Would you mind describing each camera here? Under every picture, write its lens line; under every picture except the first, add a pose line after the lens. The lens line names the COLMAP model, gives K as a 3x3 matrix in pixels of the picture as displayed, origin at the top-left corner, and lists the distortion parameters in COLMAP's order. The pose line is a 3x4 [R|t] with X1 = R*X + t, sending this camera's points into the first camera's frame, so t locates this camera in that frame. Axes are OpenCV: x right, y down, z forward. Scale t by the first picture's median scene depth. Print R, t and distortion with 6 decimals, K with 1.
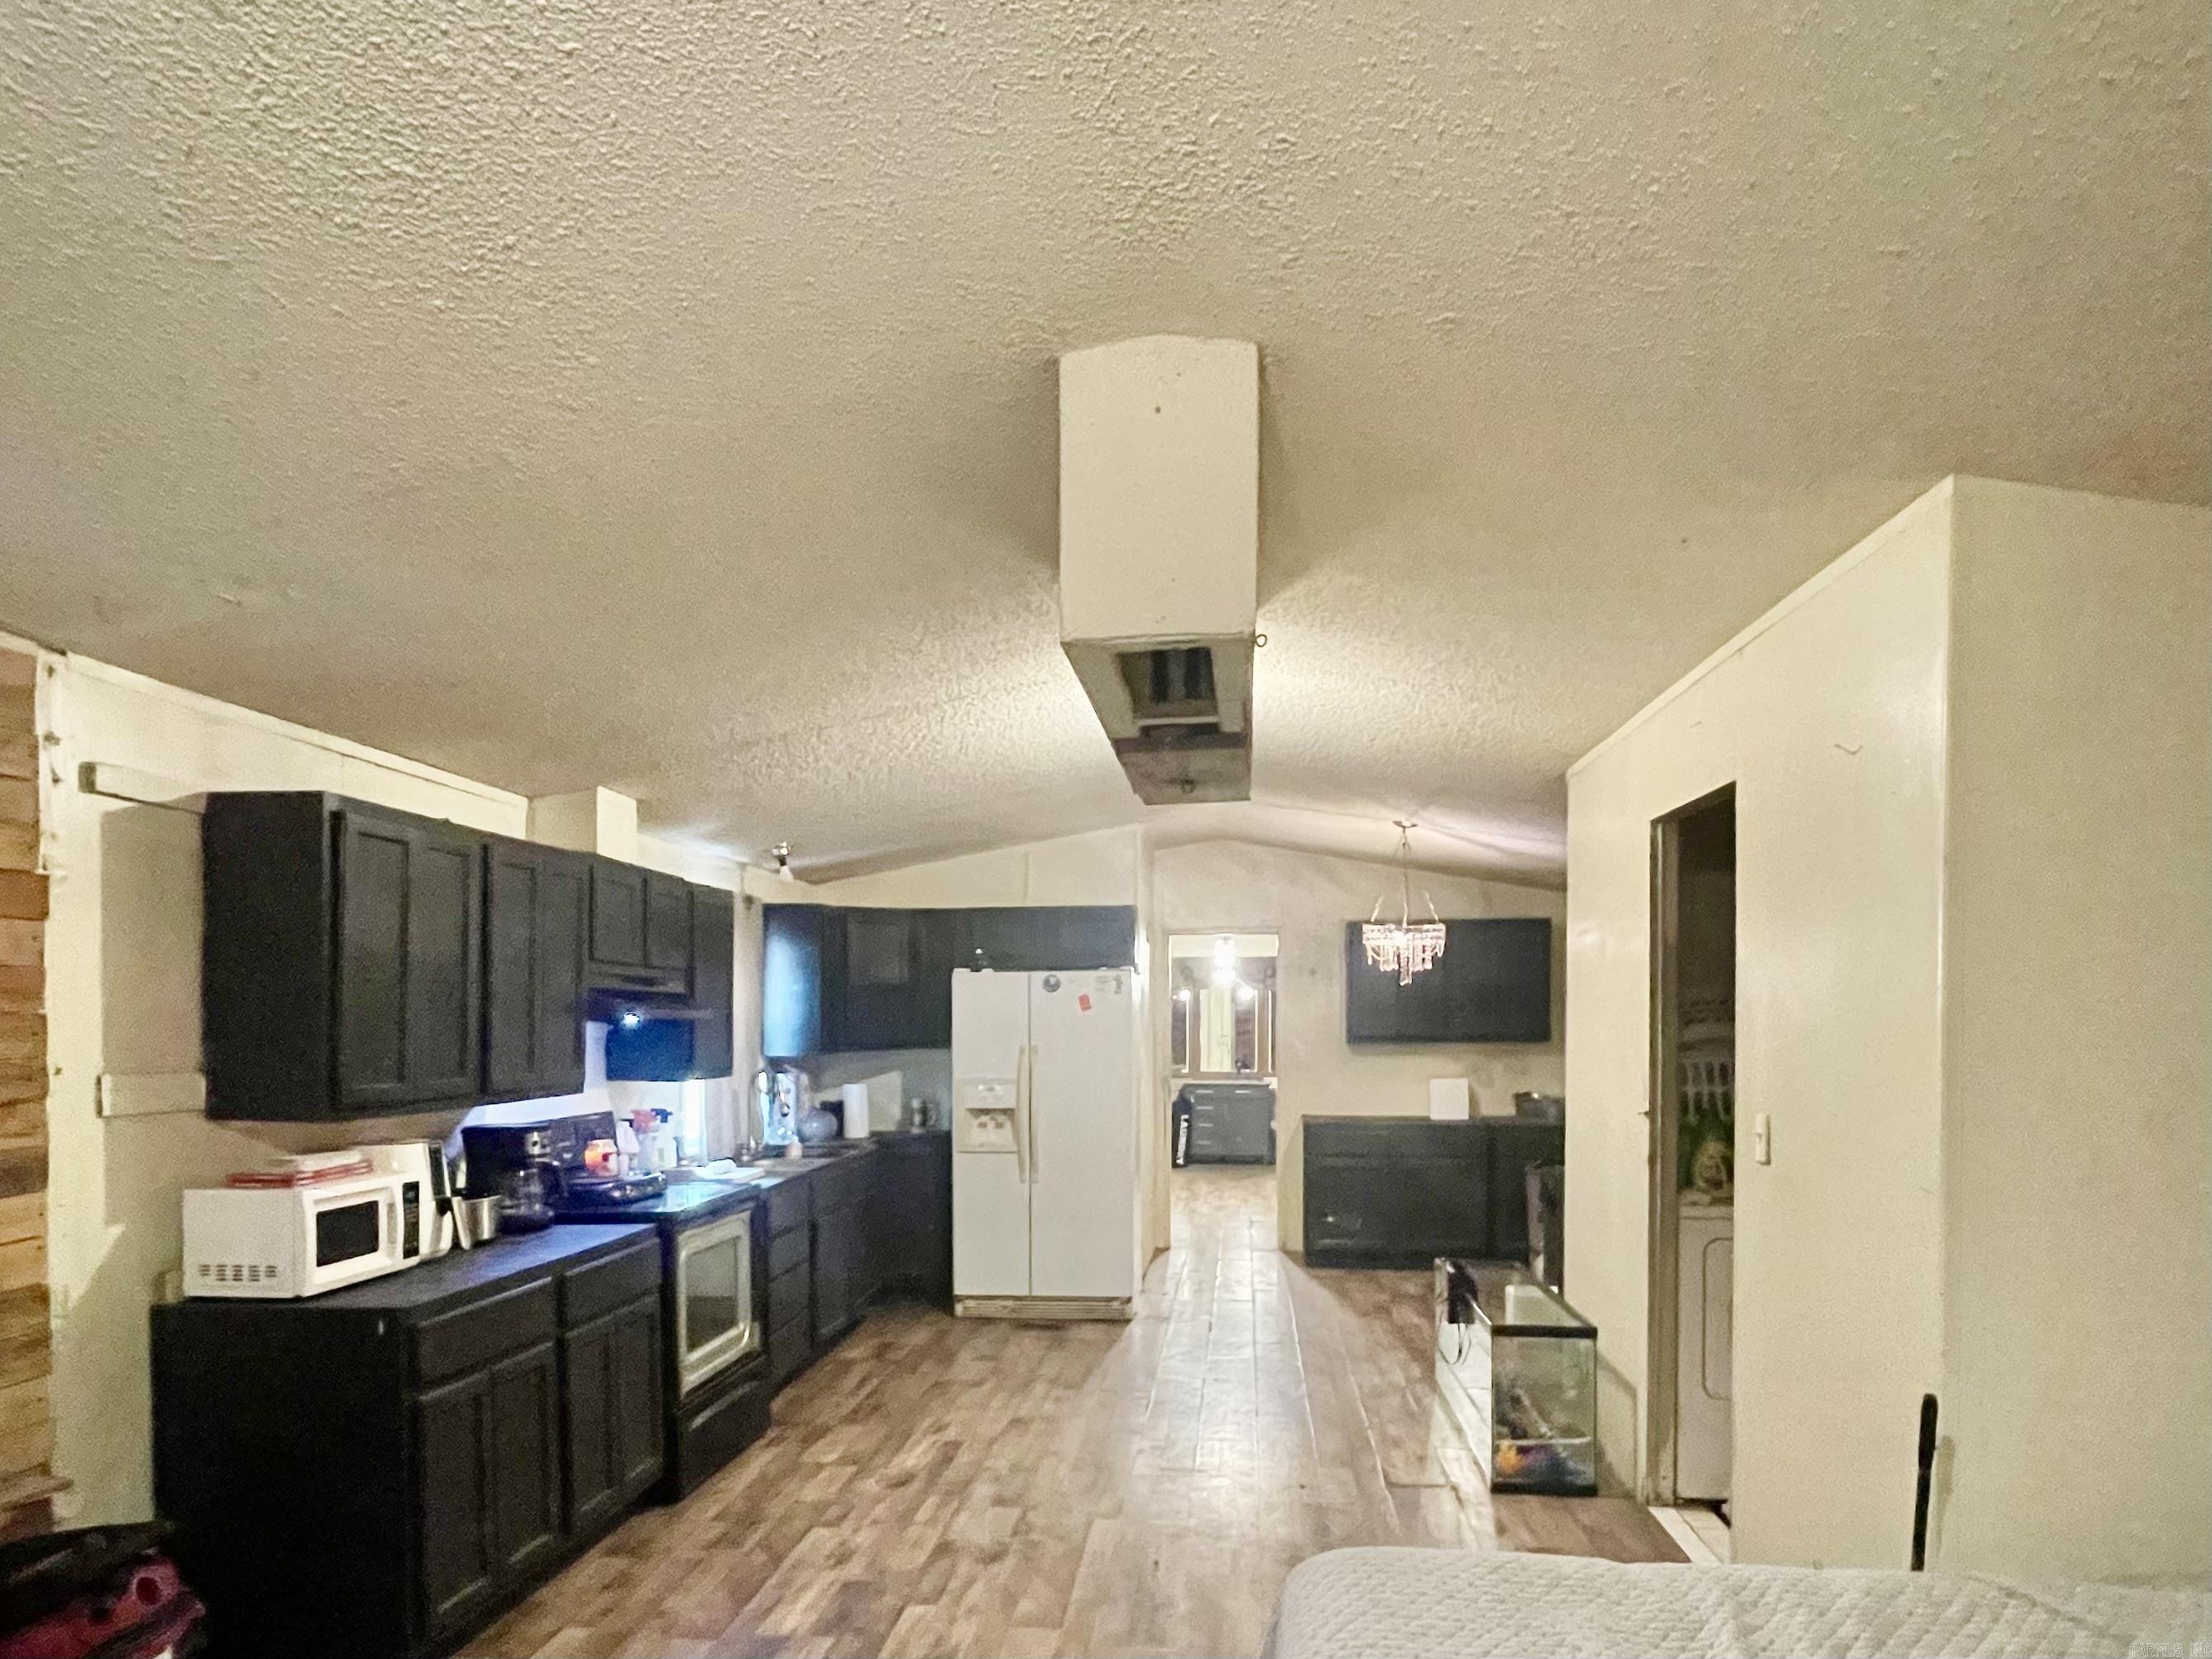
lens RADIAL K [[1320.6, 0, 1115.8], [0, 1320.6, 1031.8], [0, 0, 1]] dist [-0.004188, 0.001384]
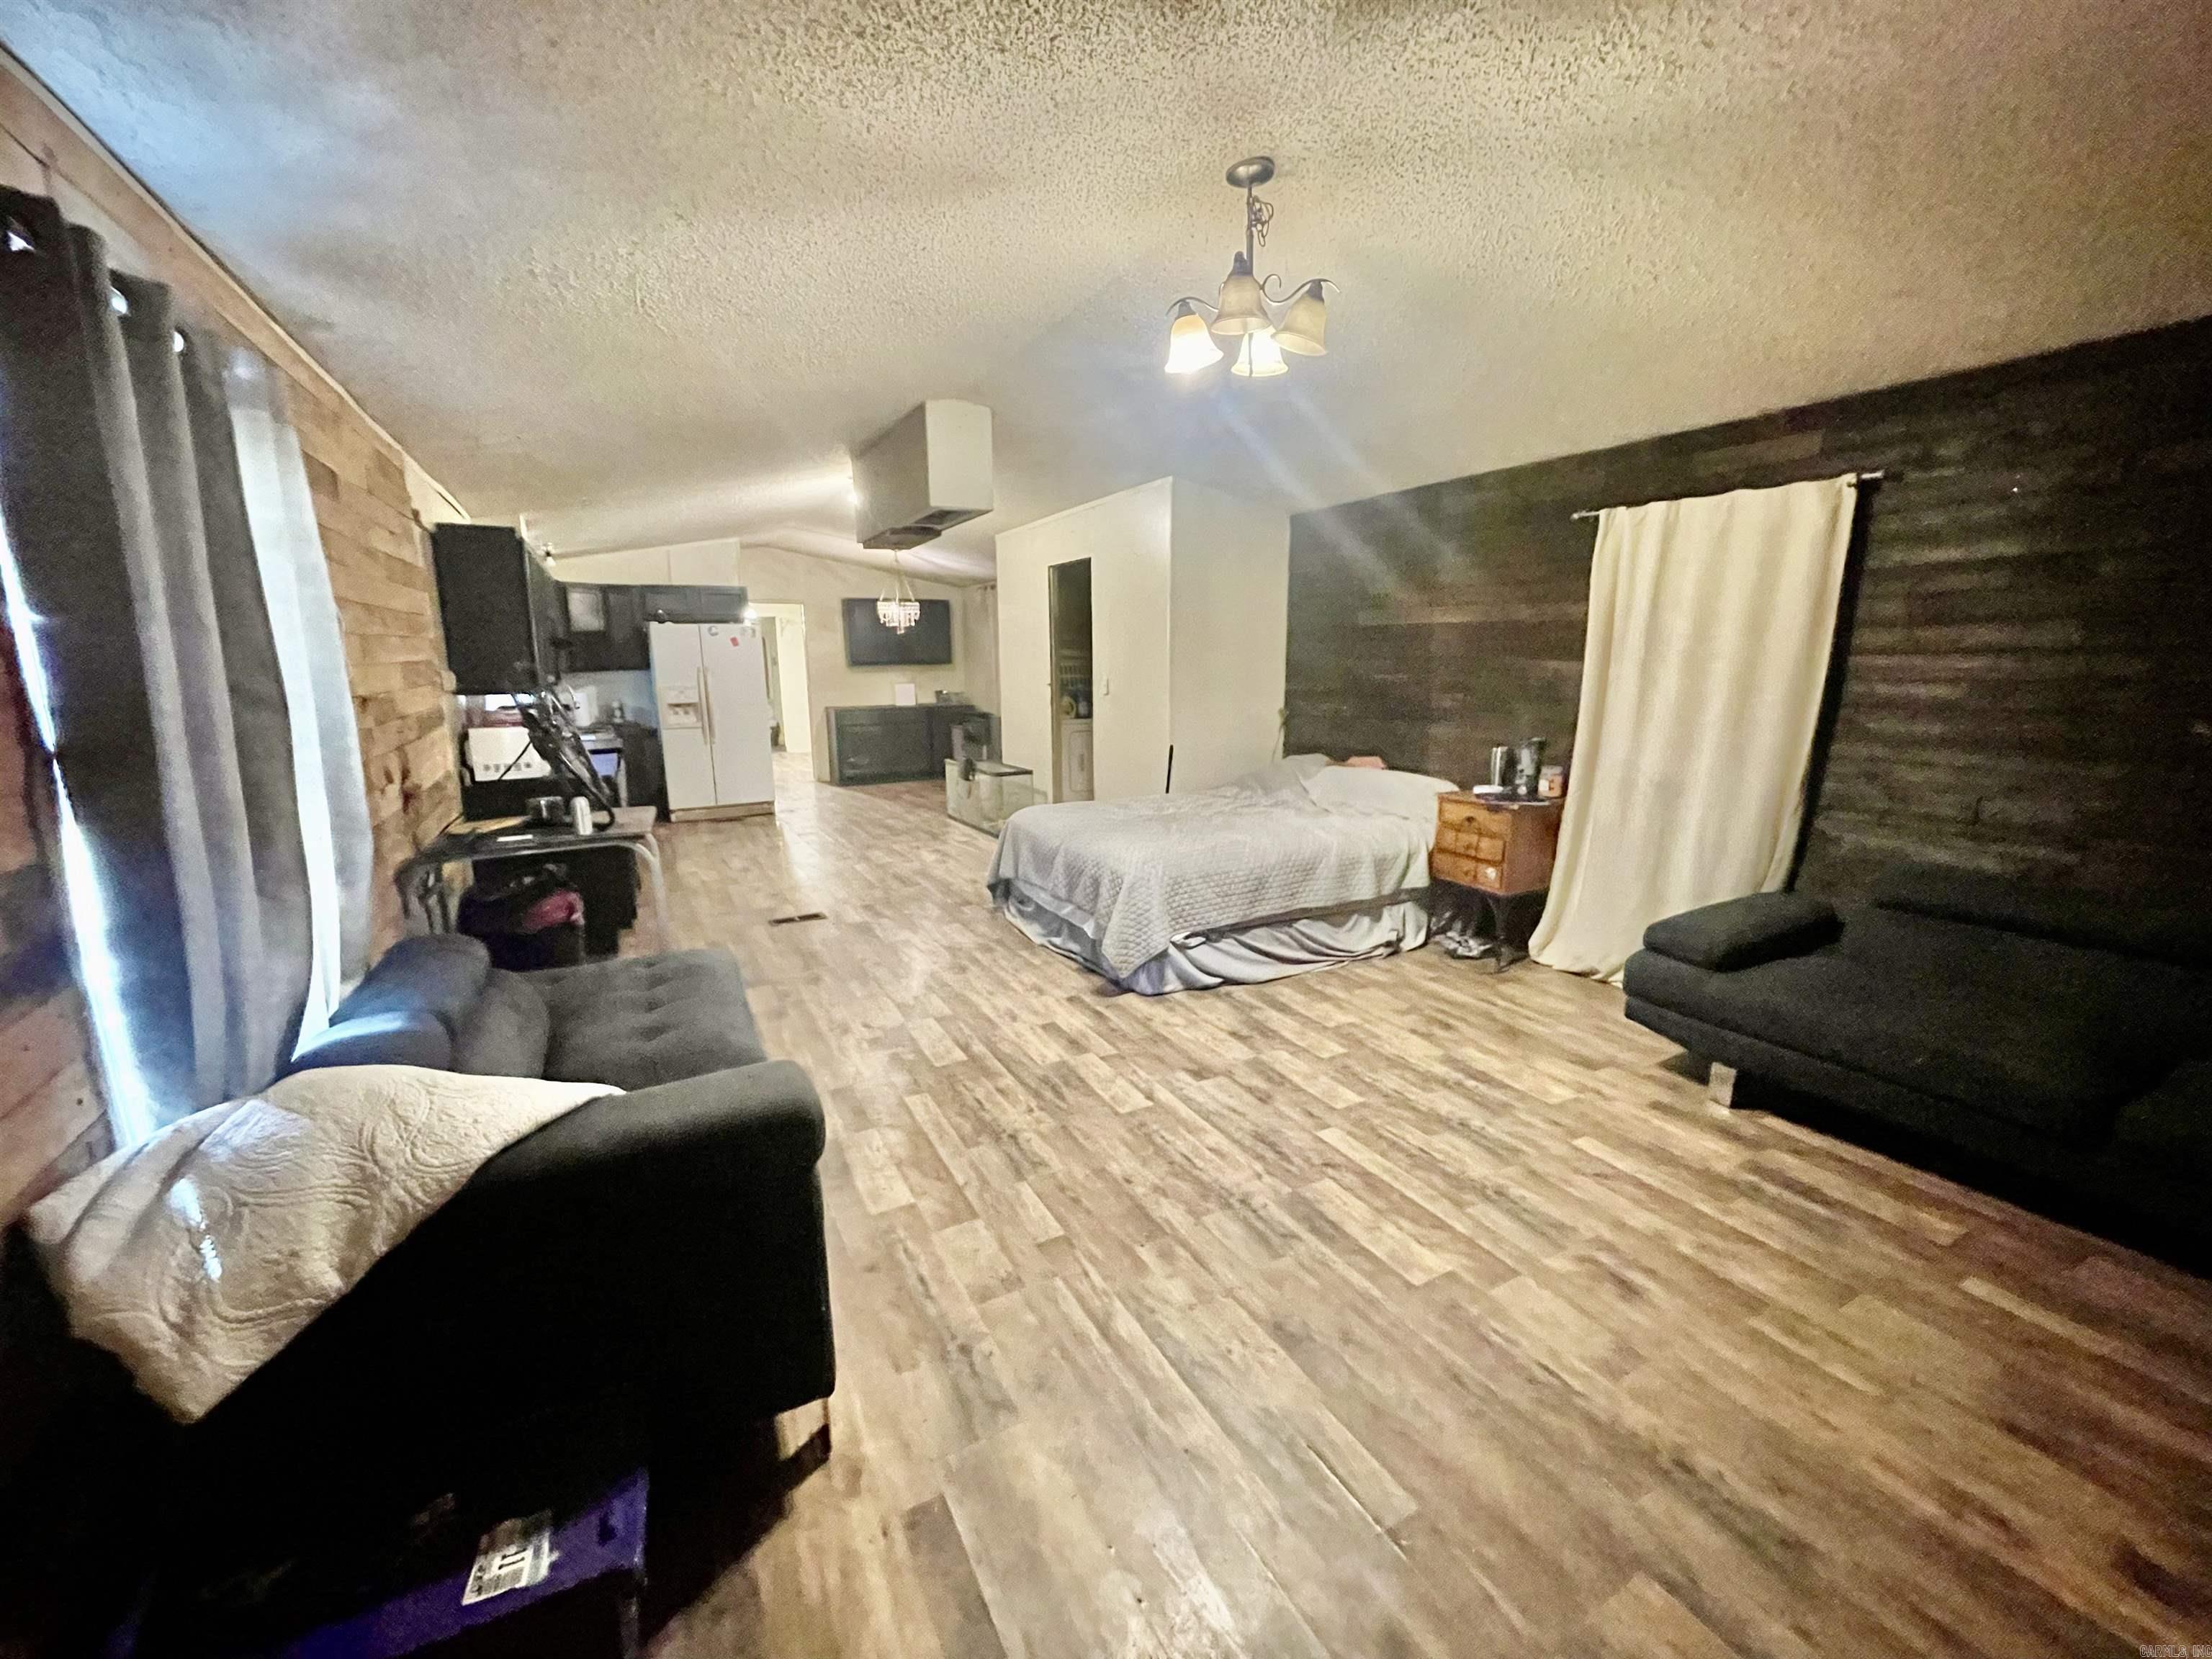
lens RADIAL K [[890.5, 0, 1088.4], [0, 890.5, 825.1], [0, 0, 1]] dist [0.002212, 0.000064]
pose [[0.837291, -0.107346, 0.536116, -0.458190], [0.013946, 0.984411, 0.175327, 0.026427], [-0.546580, -0.139323, 0.825736, -0.468285]]
